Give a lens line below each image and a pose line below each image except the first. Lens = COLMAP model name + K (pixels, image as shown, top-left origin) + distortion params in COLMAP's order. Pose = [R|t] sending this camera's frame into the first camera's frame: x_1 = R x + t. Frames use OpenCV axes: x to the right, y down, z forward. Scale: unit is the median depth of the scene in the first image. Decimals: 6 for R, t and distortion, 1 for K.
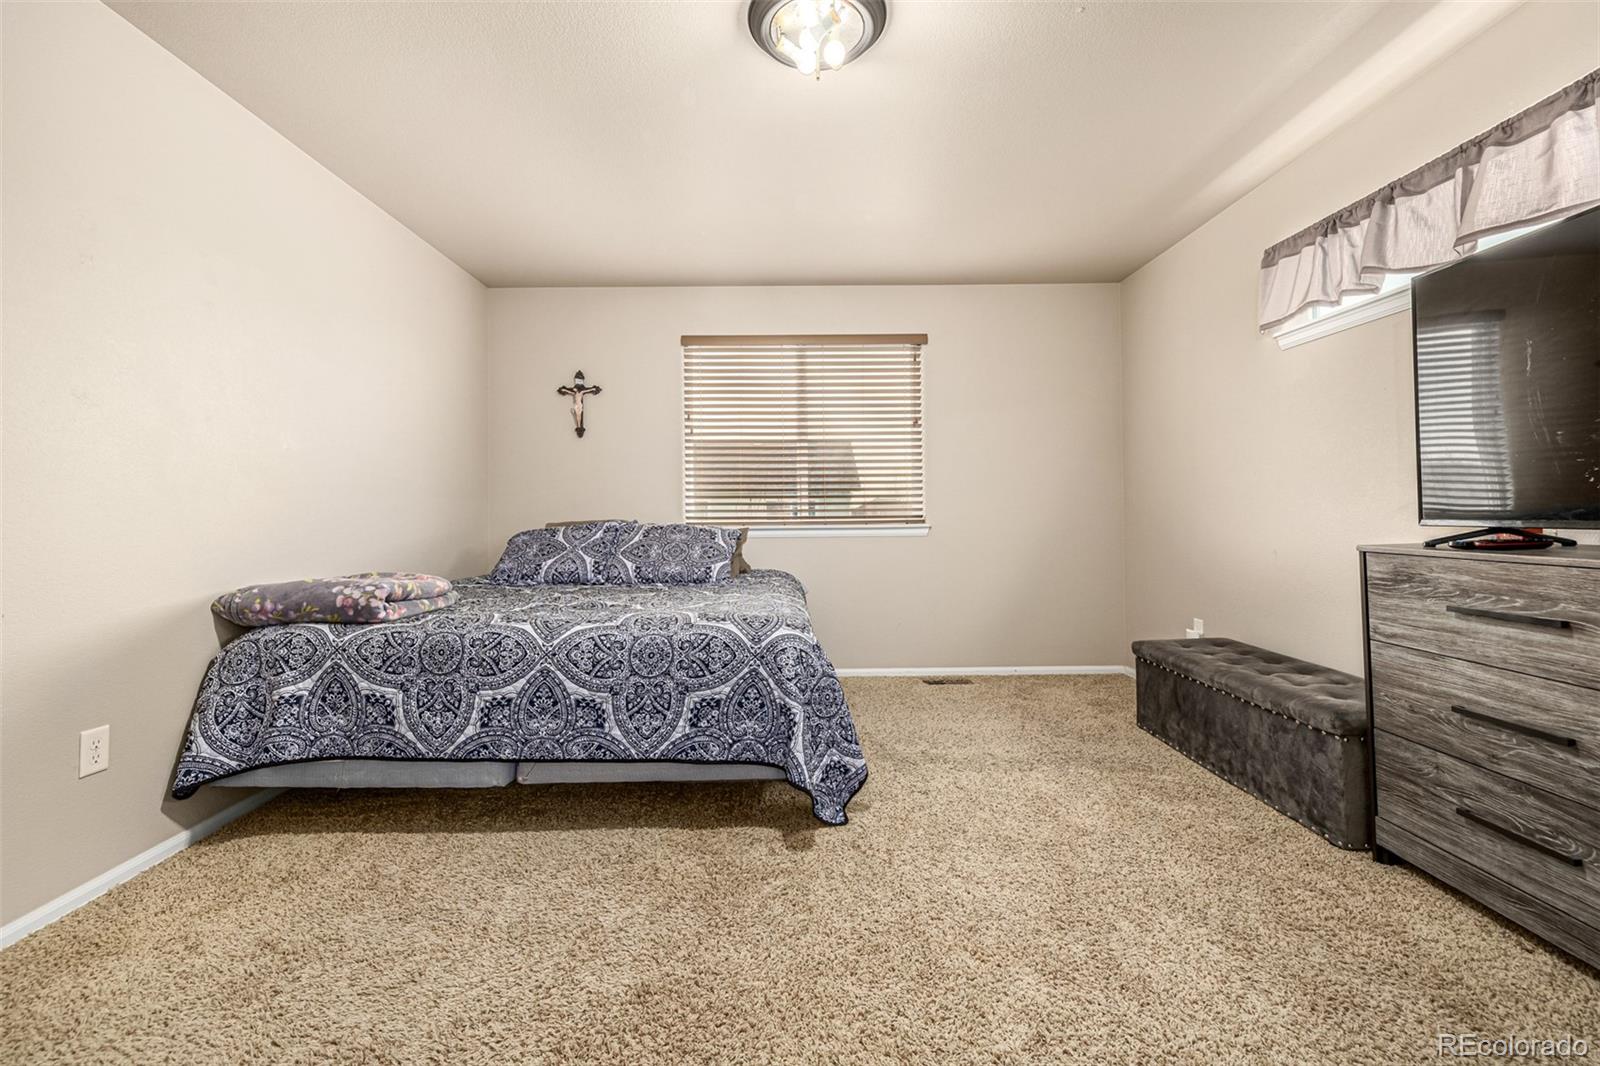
lens RADIAL K [[674.5, 0, 801.6], [0, 674.5, 506.8], [0, 0, 1]] dist [0.000364, 0.000316]
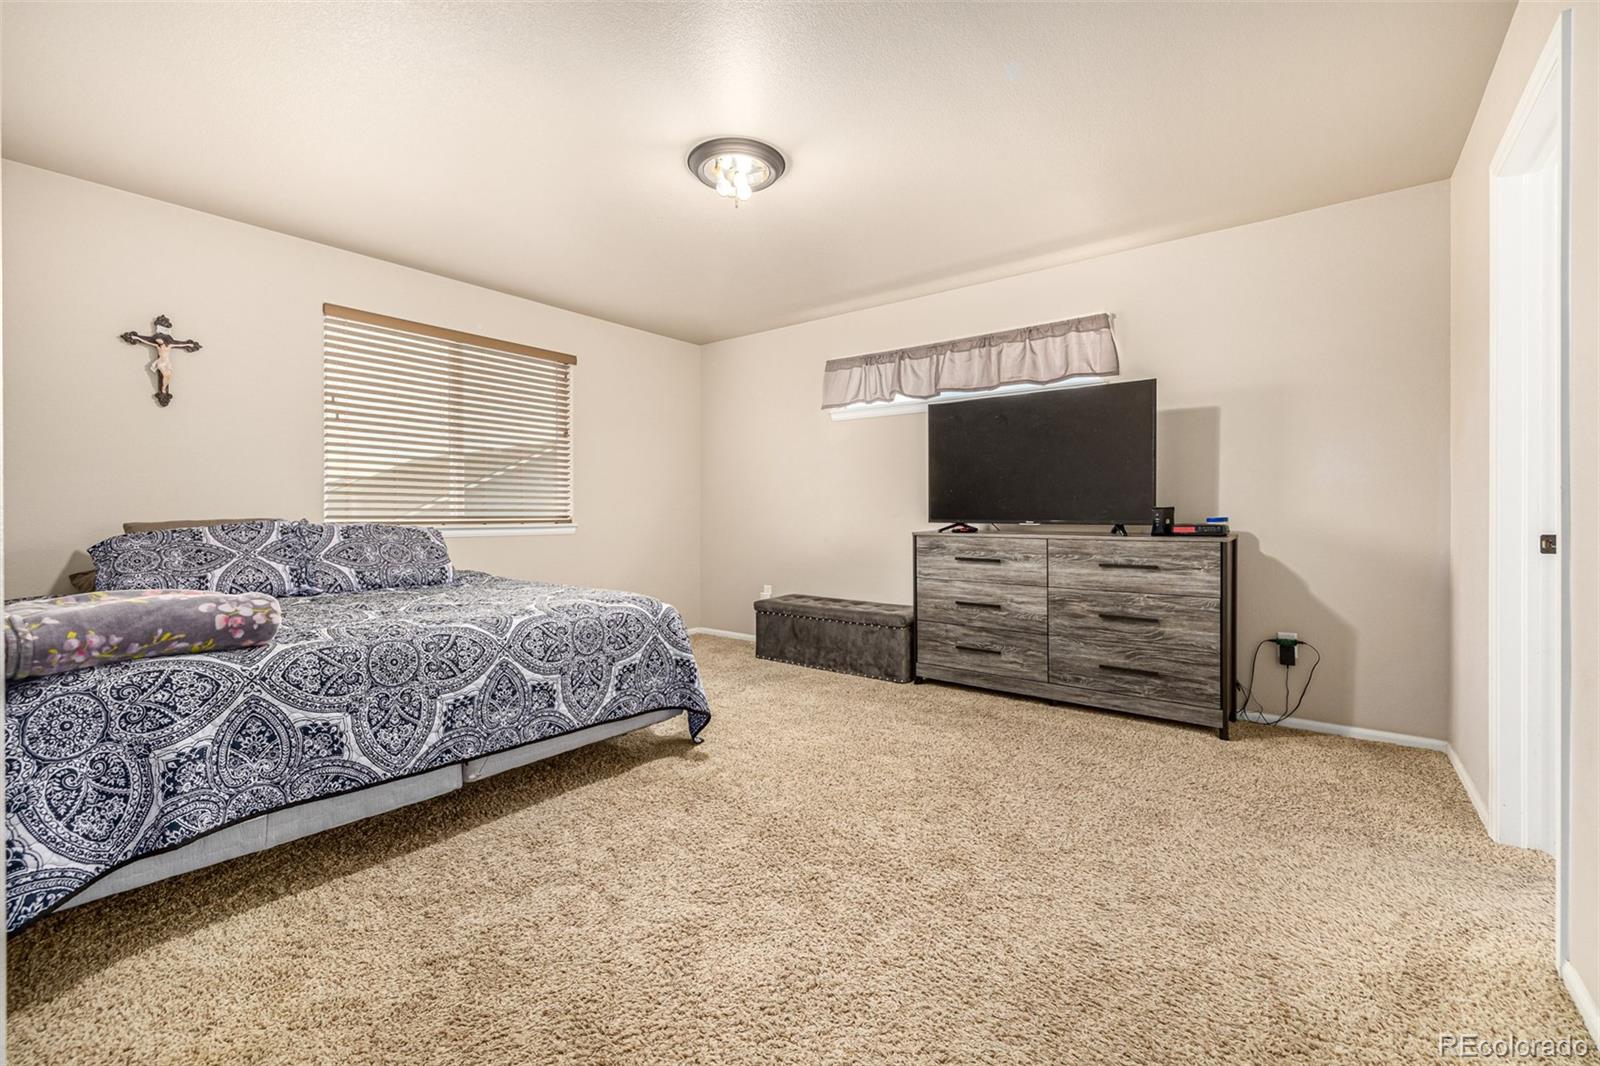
lens RADIAL K [[671.2, 0, 789.1], [0, 671.2, 517.6], [0, 0, 1]] dist [0.001715, 0.000162]
pose [[0.627894, 0.005460, 0.778279, -0.909946], [-0.015300, 0.999869, 0.005328, 0.007134], [-0.778148, -0.015253, 0.627896, 0.016808]]
